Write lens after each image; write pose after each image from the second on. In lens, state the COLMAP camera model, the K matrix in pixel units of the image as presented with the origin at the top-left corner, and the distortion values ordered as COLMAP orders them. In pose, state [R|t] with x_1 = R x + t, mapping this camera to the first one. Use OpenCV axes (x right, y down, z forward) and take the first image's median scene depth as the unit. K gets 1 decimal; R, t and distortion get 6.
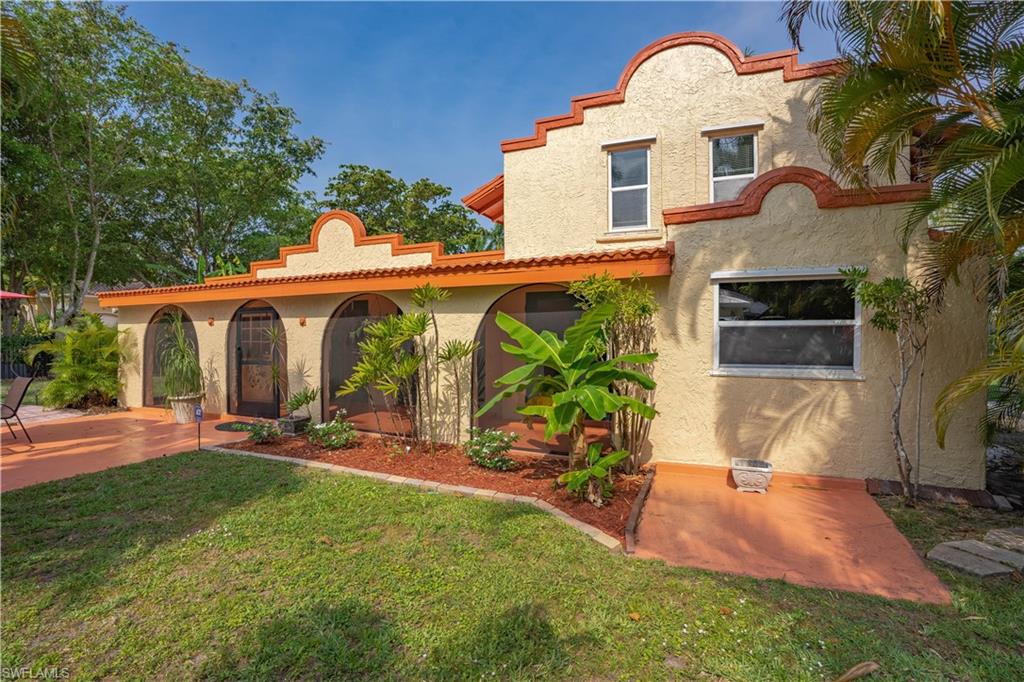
lens RADIAL K [[674.2, 0, 512.0], [0, 674.2, 341.0], [0, 0, 1]] dist [0.003863, 0.000328]
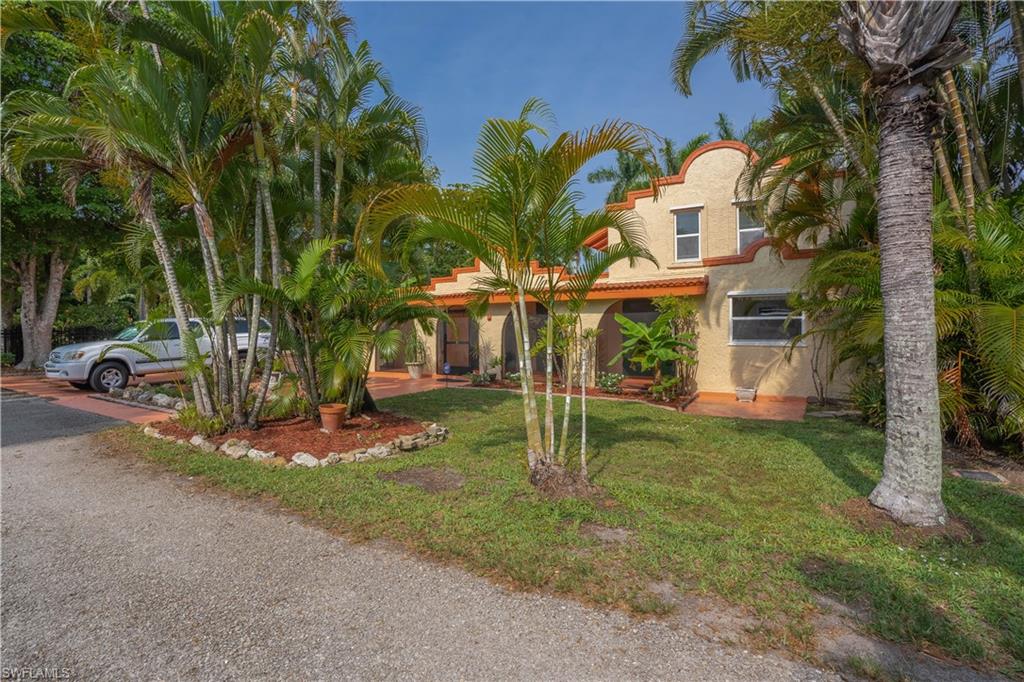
lens RADIAL K [[493.5, 0, 516.5], [0, 493.5, 334.5], [0, 0, 1]] dist [-0.028283, 0.000115]
pose [[0.984511, -0.003664, -0.175283, -0.051103], [0.005210, 0.999951, 0.008364, 0.005182], [0.175244, -0.009148, 0.984483, -0.466218]]
